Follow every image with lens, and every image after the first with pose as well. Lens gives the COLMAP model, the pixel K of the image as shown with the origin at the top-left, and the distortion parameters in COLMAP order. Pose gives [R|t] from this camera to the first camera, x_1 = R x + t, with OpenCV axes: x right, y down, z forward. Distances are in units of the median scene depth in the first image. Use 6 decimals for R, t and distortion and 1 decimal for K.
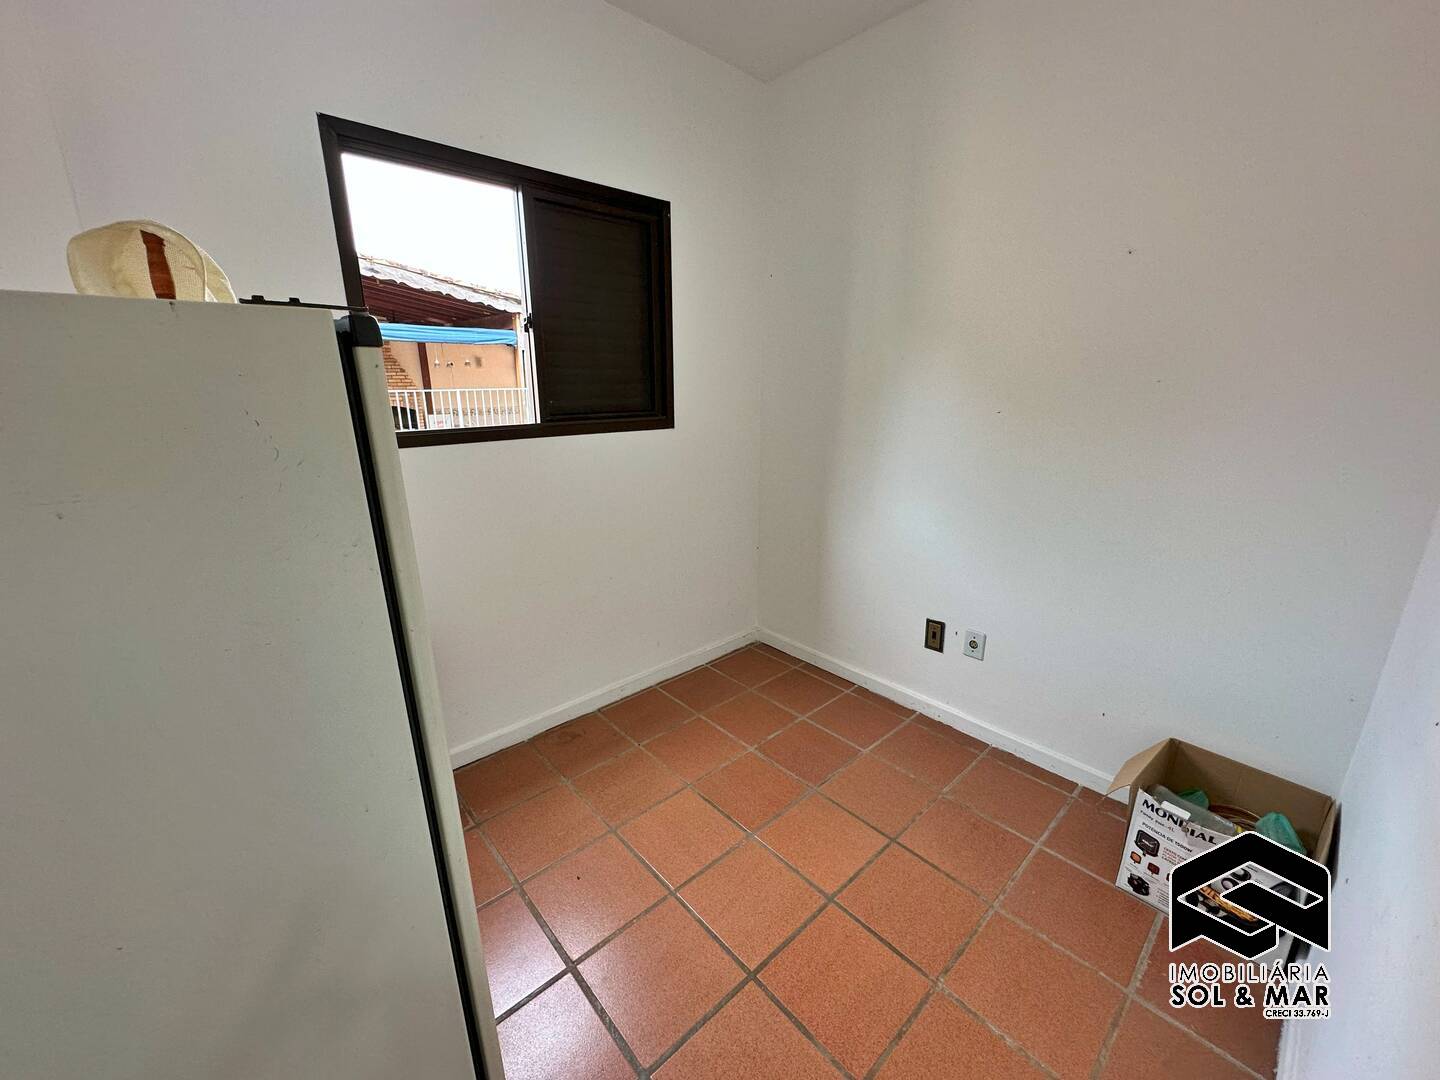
lens RADIAL K [[574.2, 0, 720.0], [0, 574.2, 540.0], [0, 0, 1]] dist [-0.001945, 0.000494]
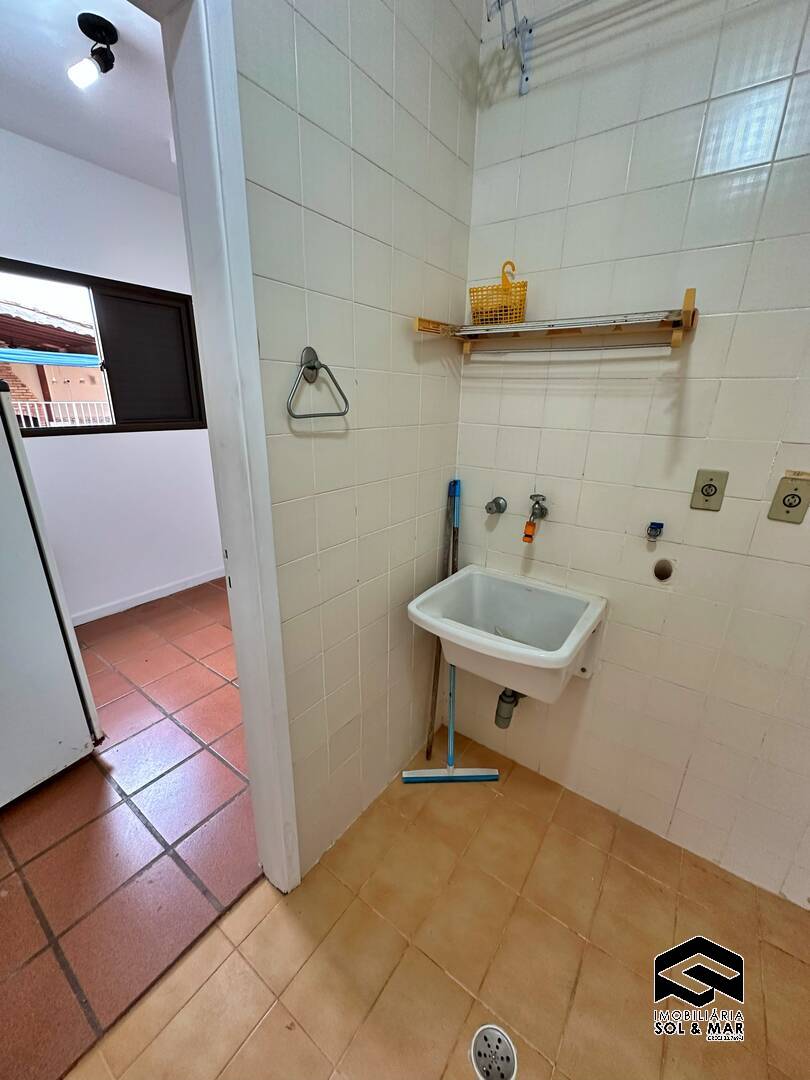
lens RADIAL K [[430.7, 0, 405.0], [0, 430.7, 540.0], [0, 0, 1]] dist [-0.001945, 0.000494]
pose [[0.978481, -0.045386, 0.201285, 0.219150], [0.036428, 0.998183, 0.047990, 0.096078], [-0.203098, -0.039625, 0.978356, -0.383057]]
